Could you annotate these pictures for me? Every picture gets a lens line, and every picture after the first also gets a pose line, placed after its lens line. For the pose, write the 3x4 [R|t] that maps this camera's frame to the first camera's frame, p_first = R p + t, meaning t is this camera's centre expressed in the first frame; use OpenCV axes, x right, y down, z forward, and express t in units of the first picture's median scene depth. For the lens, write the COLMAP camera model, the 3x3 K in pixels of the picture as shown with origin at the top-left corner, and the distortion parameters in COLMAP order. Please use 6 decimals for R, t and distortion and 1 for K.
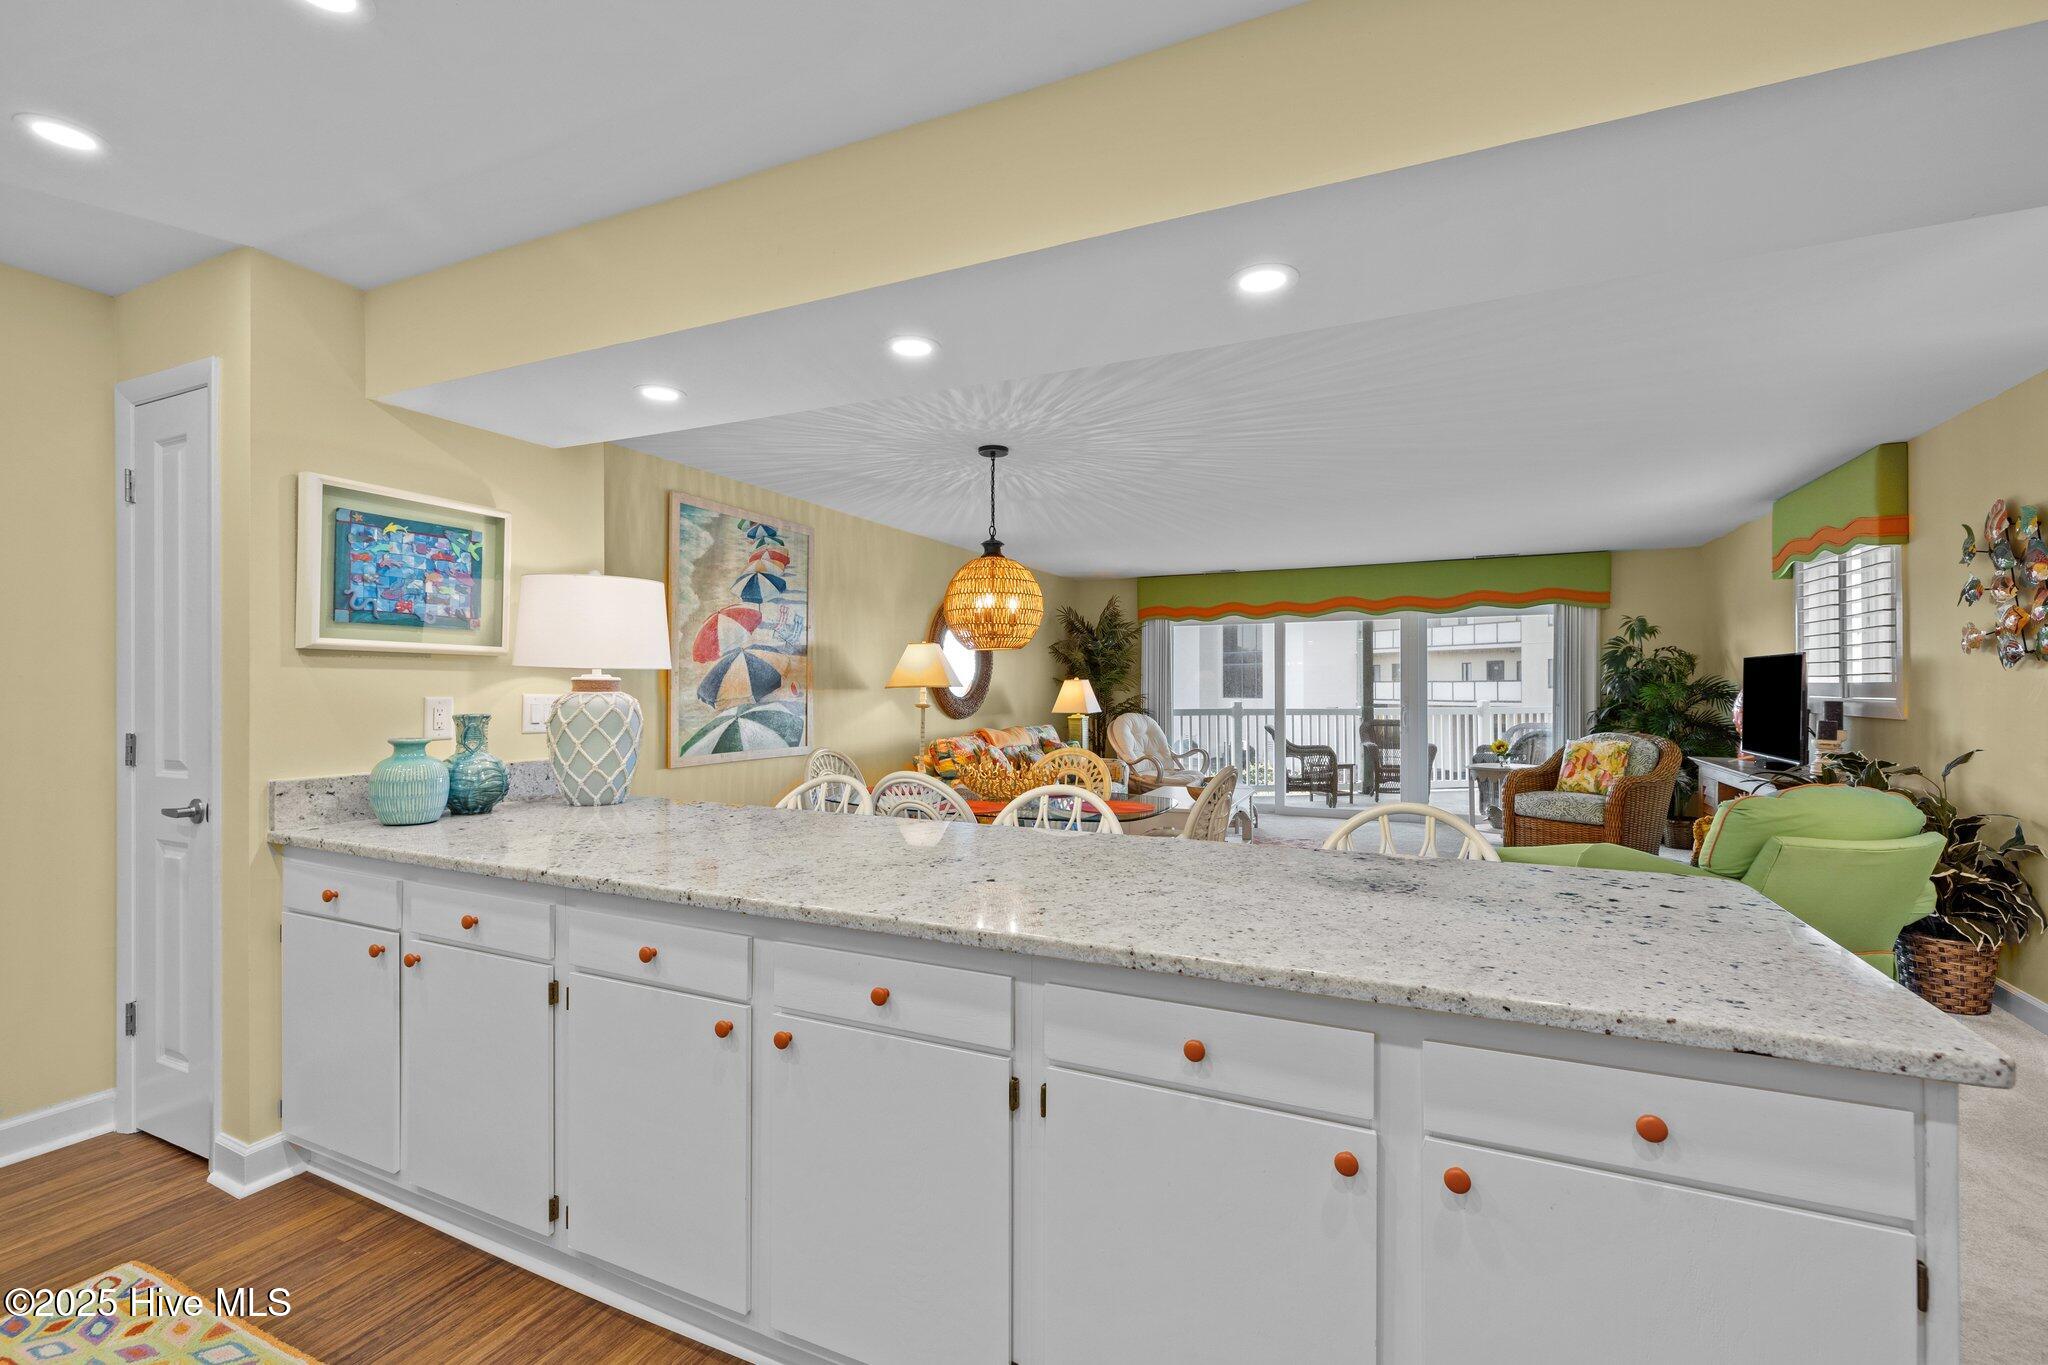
lens RADIAL K [[881.3, 0, 1021.3], [0, 881.3, 691.4], [0, 0, 1]] dist [0.002576, 0.000023]
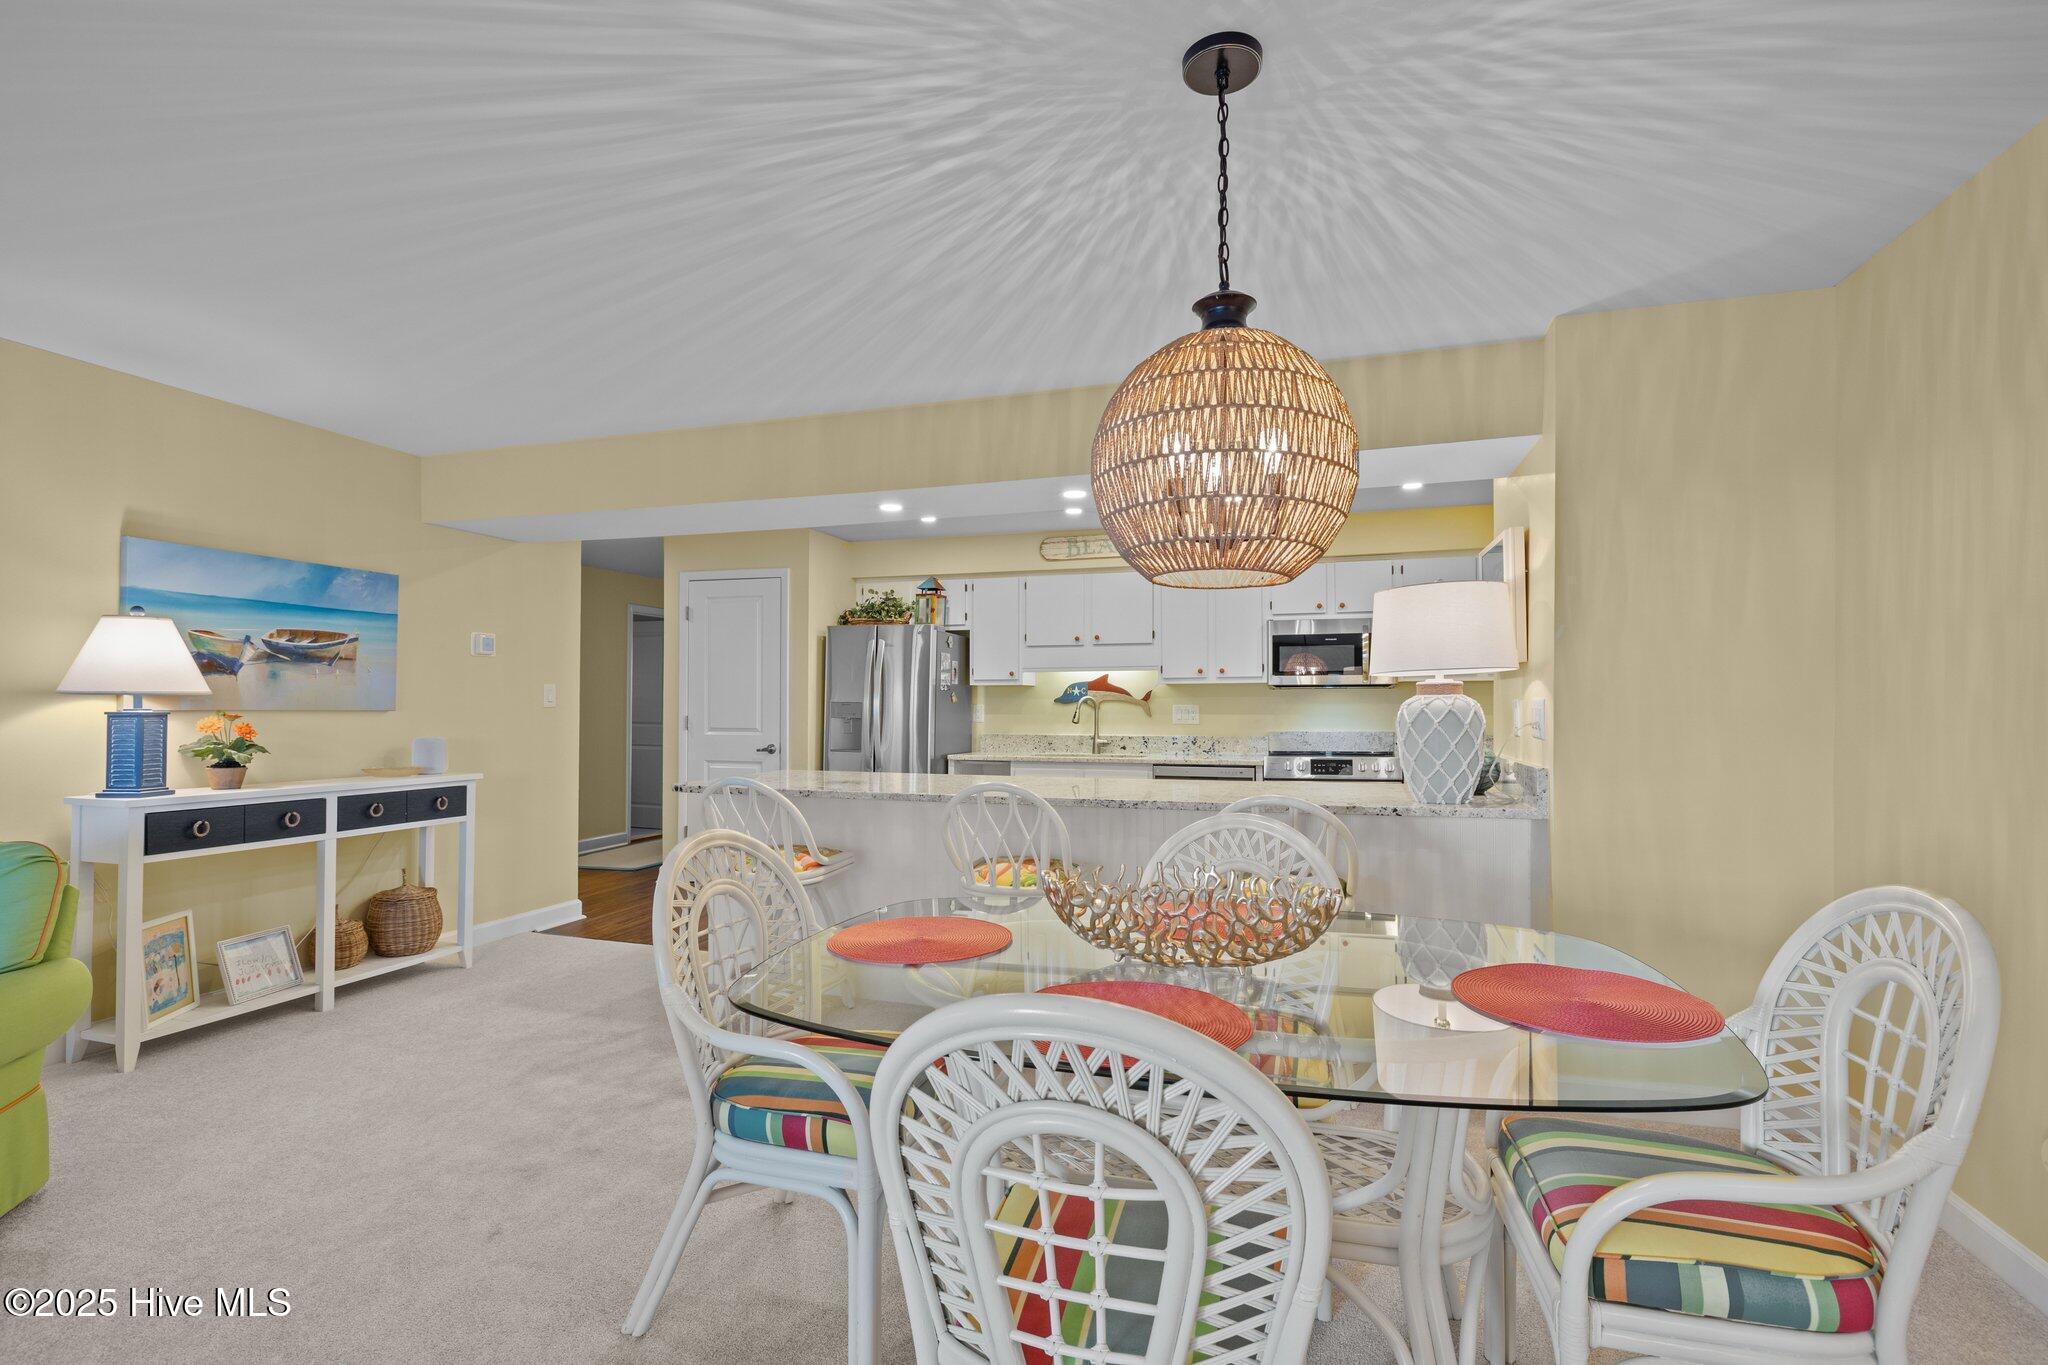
lens RADIAL K [[946.0, 0, 1022.1], [0, 946.0, 698.8], [0, 0, 1]] dist [-0.002416, 0.000445]
pose [[-0.990590, -0.000905, -0.136863, 0.115176], [-0.000600, 0.999997, -0.002269, 0.004859], [0.136865, -0.002165, -0.990587, 1.443995]]
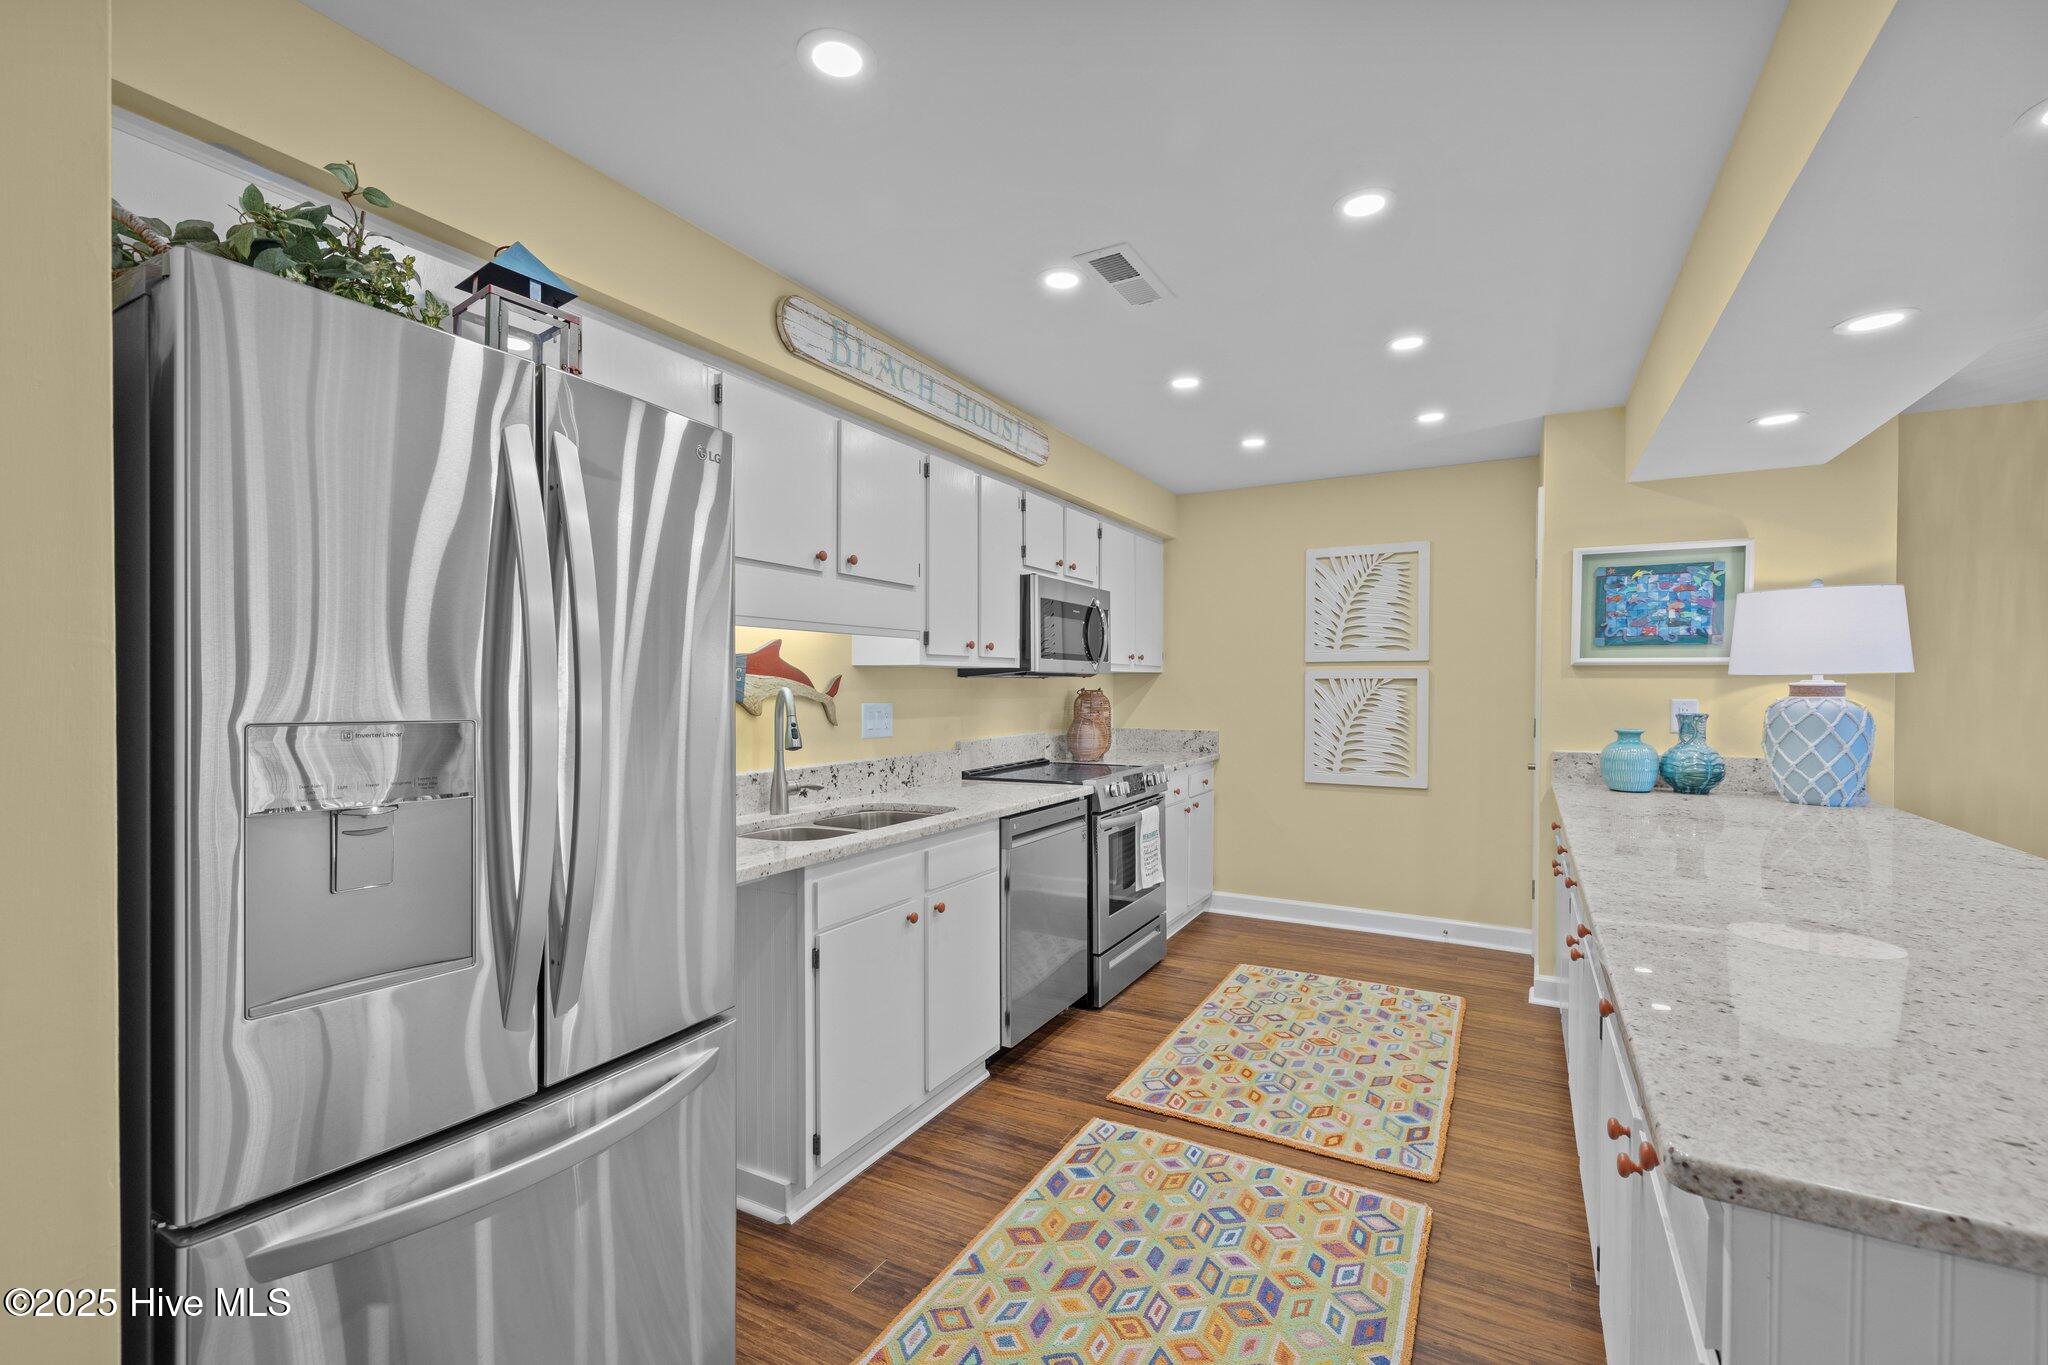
lens RADIAL K [[874.6, 0, 1022.1], [0, 874.6, 709.5], [0, 0, 1]] dist [0.002536, -0.000023]
pose [[-0.071672, 0.025492, -0.997102, 0.437506], [-0.005447, 0.999648, 0.025949, -0.004287], [0.997413, 0.007291, -0.071508, 0.096412]]
